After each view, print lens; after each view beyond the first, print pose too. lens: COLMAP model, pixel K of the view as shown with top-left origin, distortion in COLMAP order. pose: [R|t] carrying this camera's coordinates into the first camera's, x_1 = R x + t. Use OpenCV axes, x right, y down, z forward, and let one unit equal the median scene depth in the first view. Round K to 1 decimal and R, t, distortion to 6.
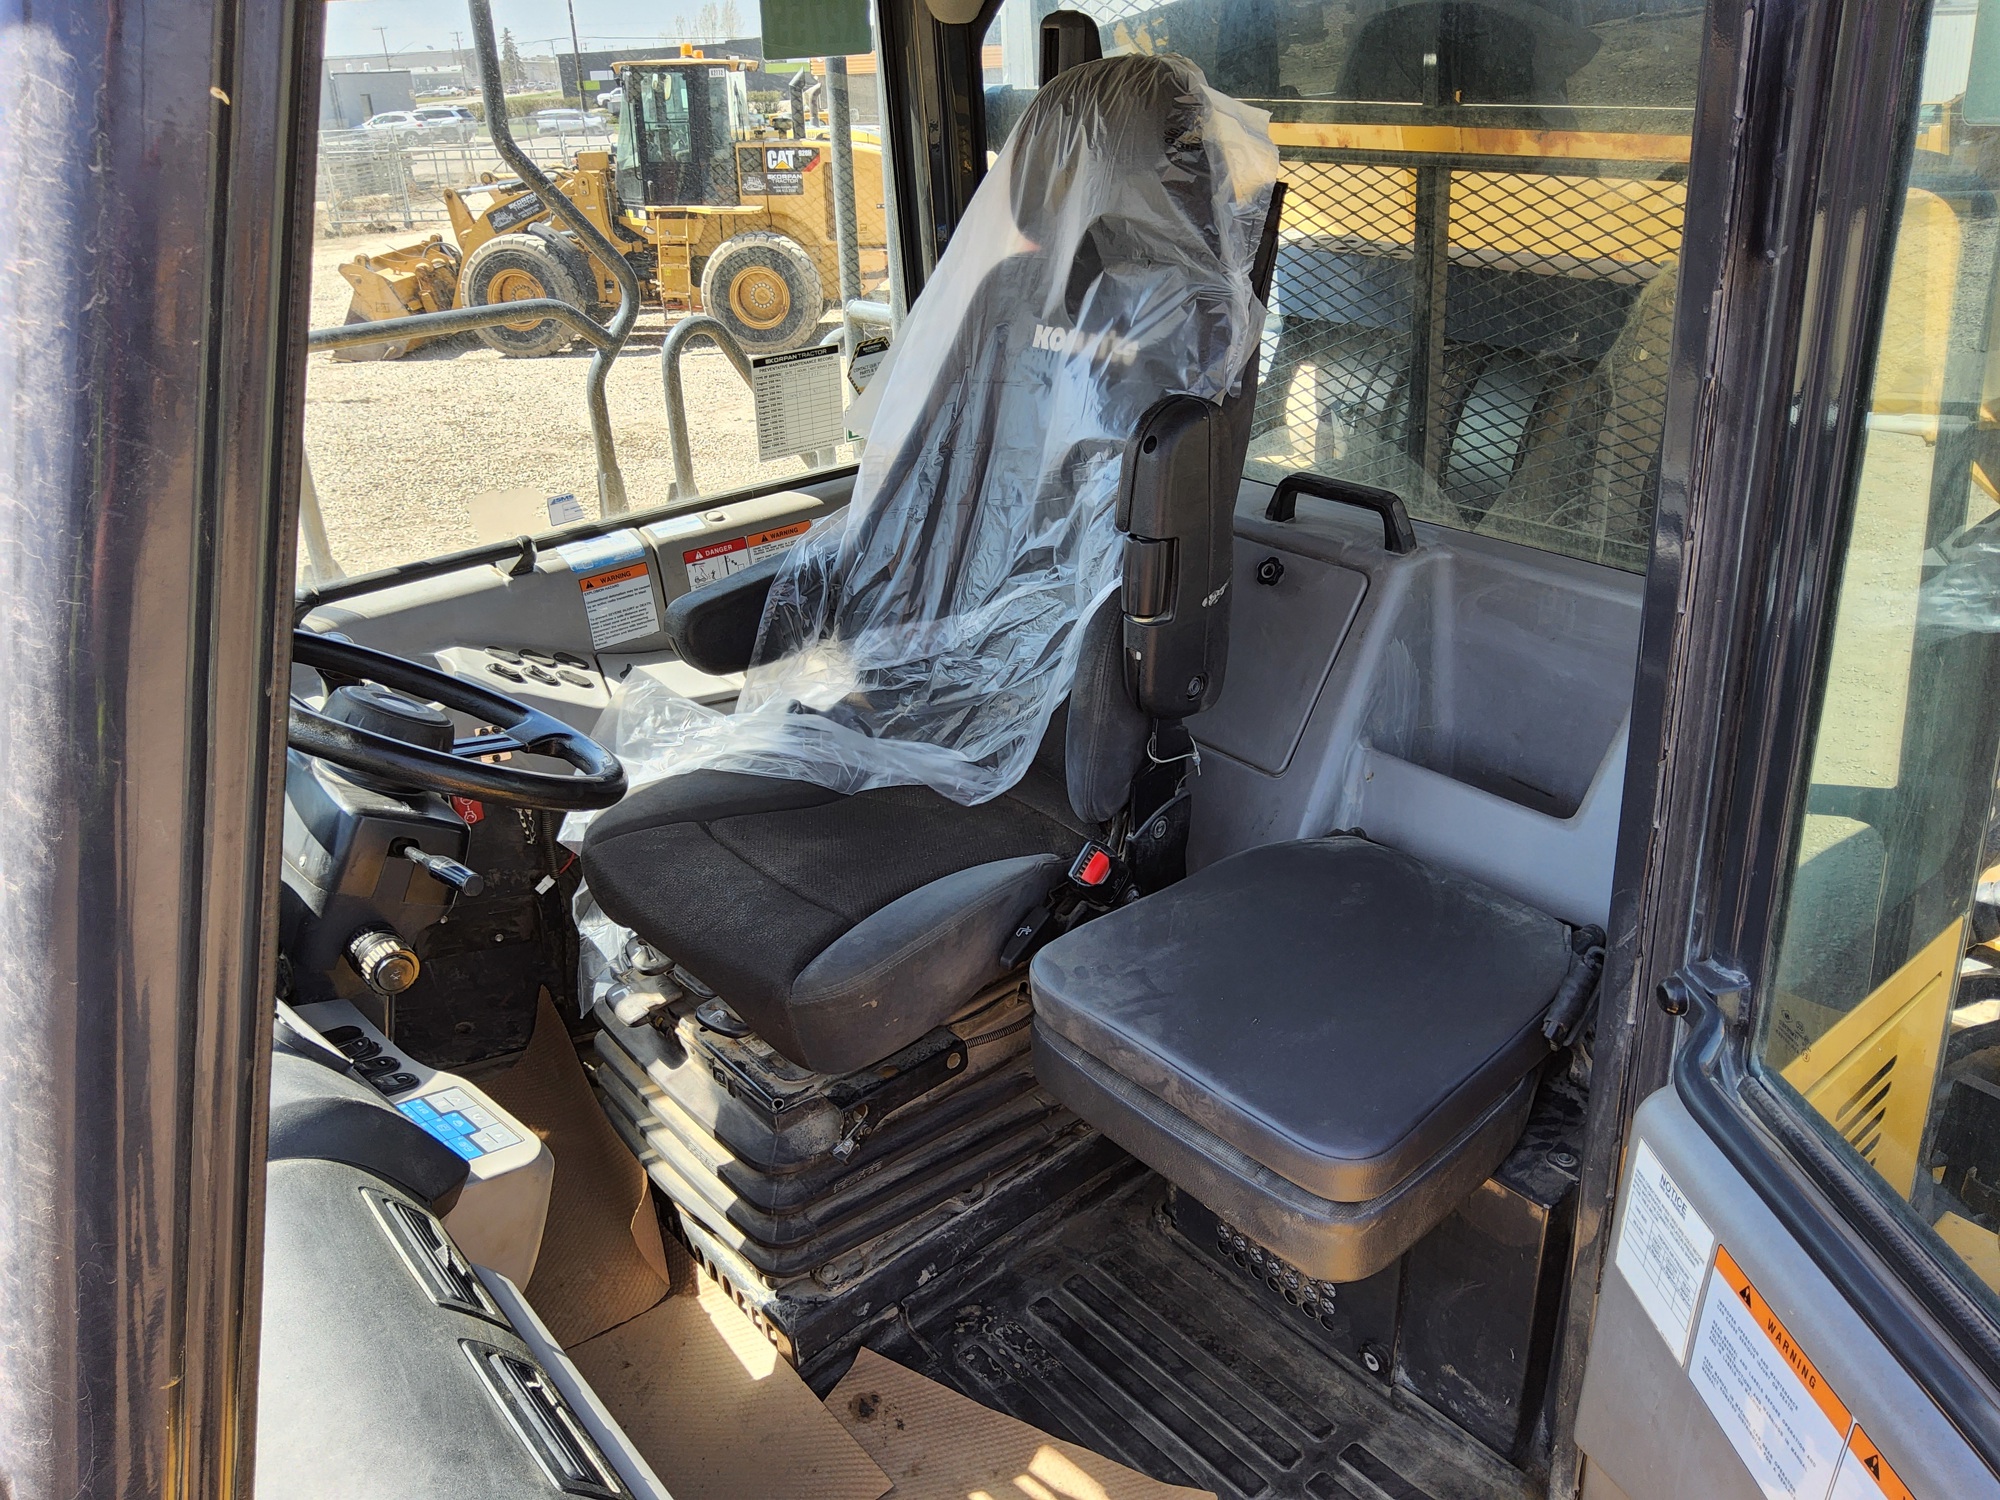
lens RADIAL K [[1498.3, 0, 1000.0], [0, 1498.3, 750.0], [0, 0, 1]] dist [0.071795, -0.109979]
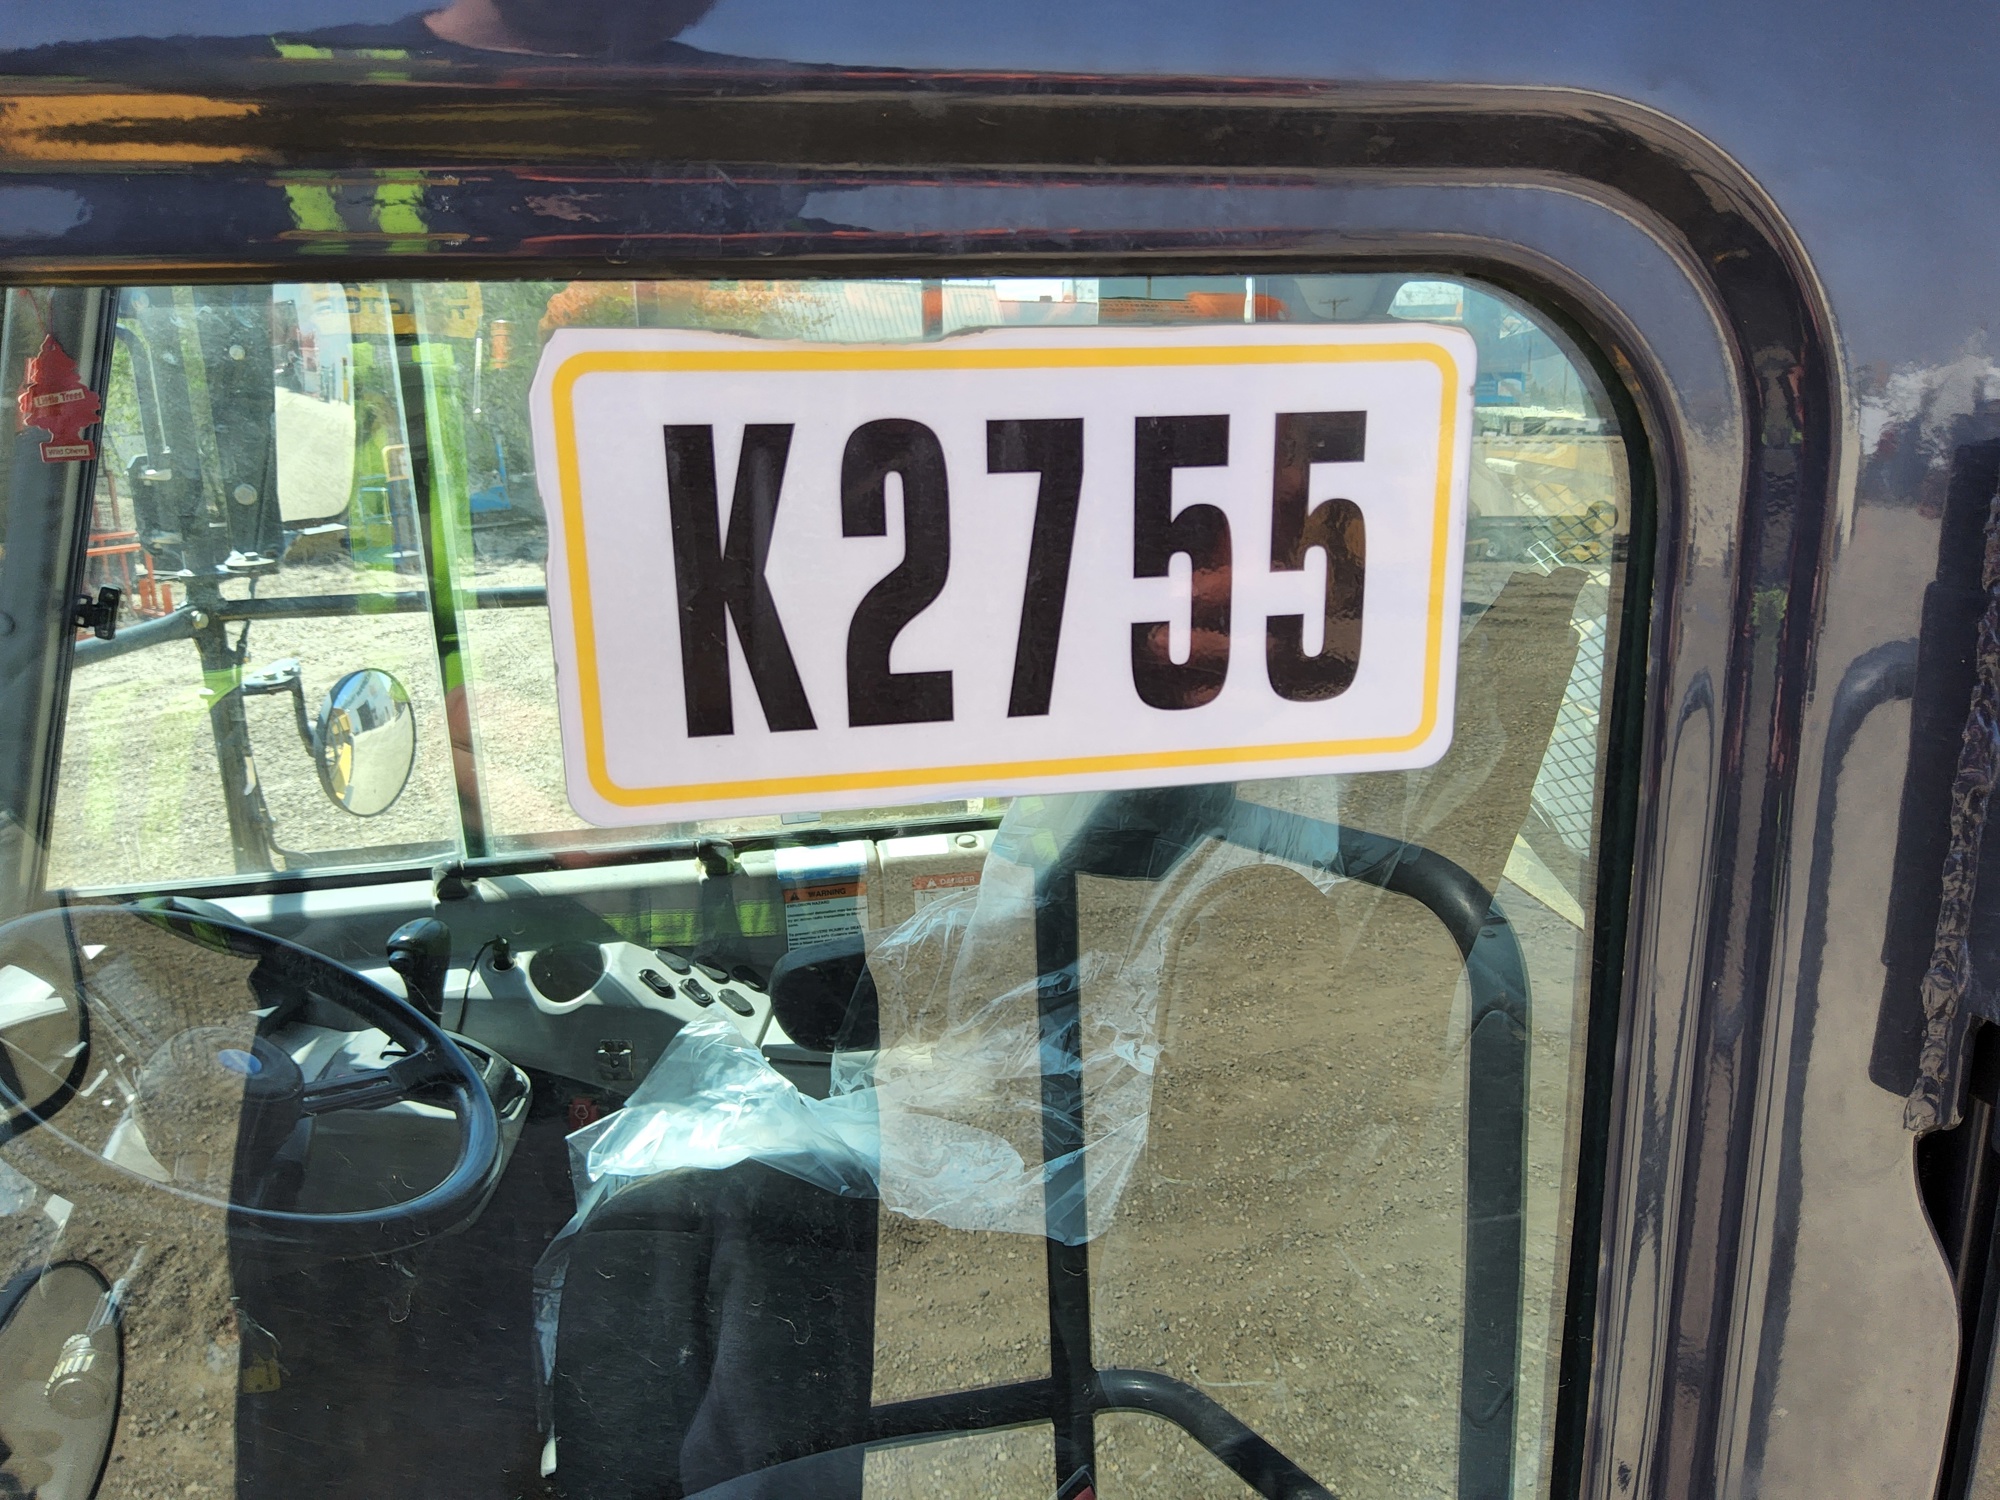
lens RADIAL K [[1498.3, 0, 1000.0], [0, 1498.3, 750.0], [0, 0, 1]] dist [0.071795, -0.109979]
pose [[0.889350, 0.155163, -0.430094, 0.229598], [-0.220121, 0.969772, -0.105307, -0.143717], [0.400754, 0.188327, 0.896621, 0.268903]]
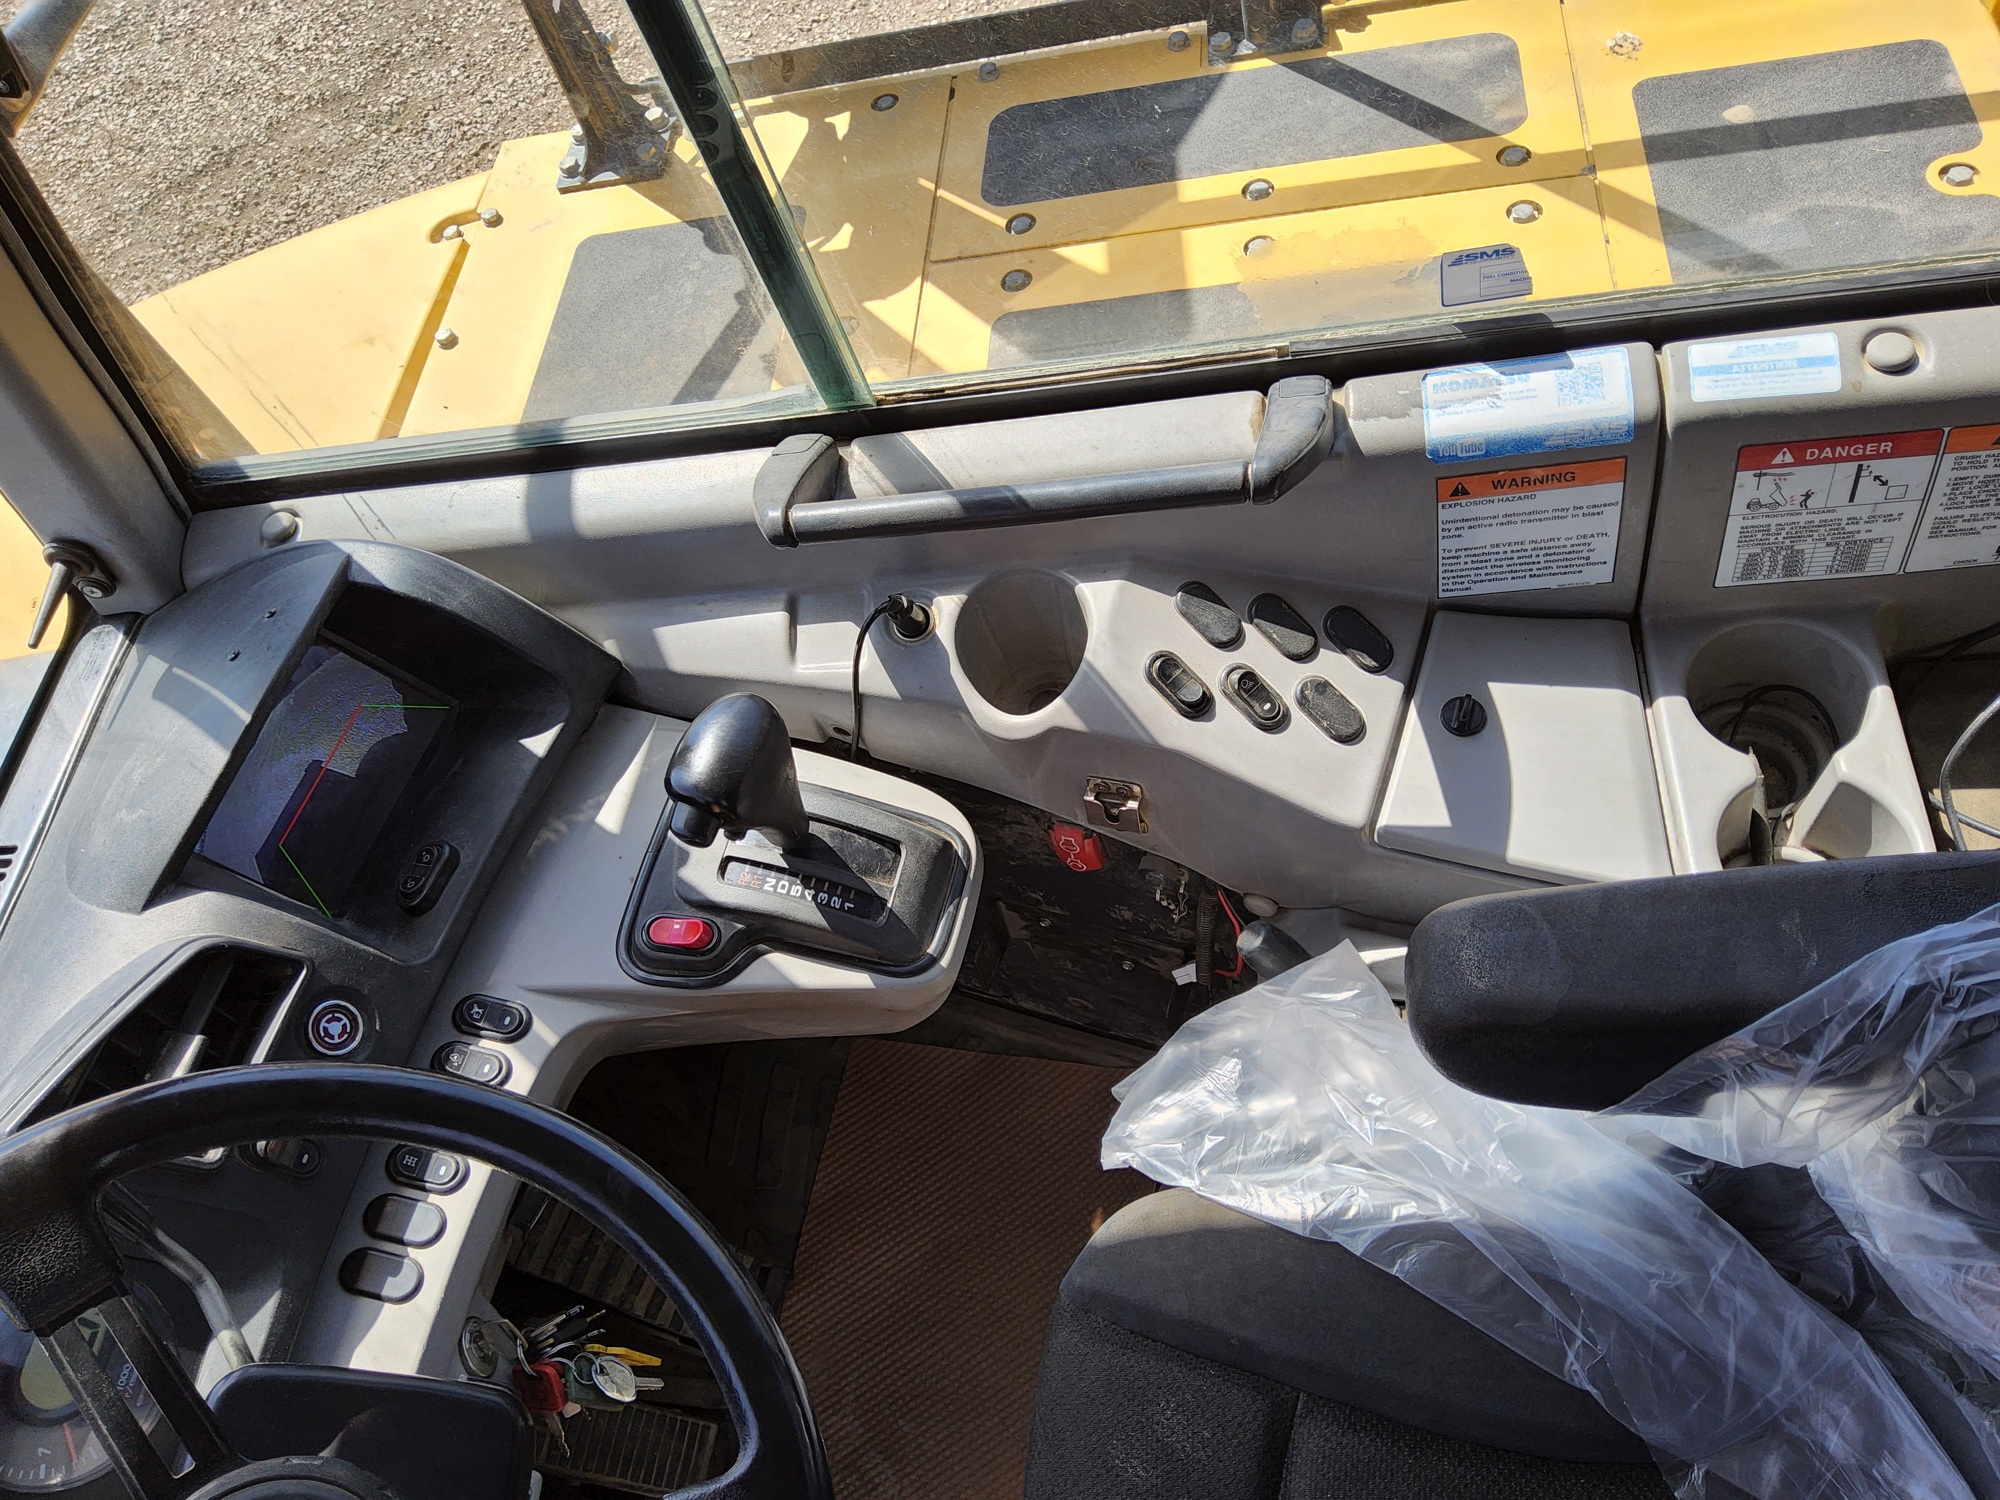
lens RADIAL K [[1498.3, 0, 1000.0], [0, 1498.3, 750.0], [0, 0, 1]] dist [0.071795, -0.109979]
pose [[0.704716, 0.514725, -0.488297, -0.134960], [-0.115938, 0.762531, 0.636478, -0.348420], [0.699953, -0.391924, 0.597044, 0.711036]]
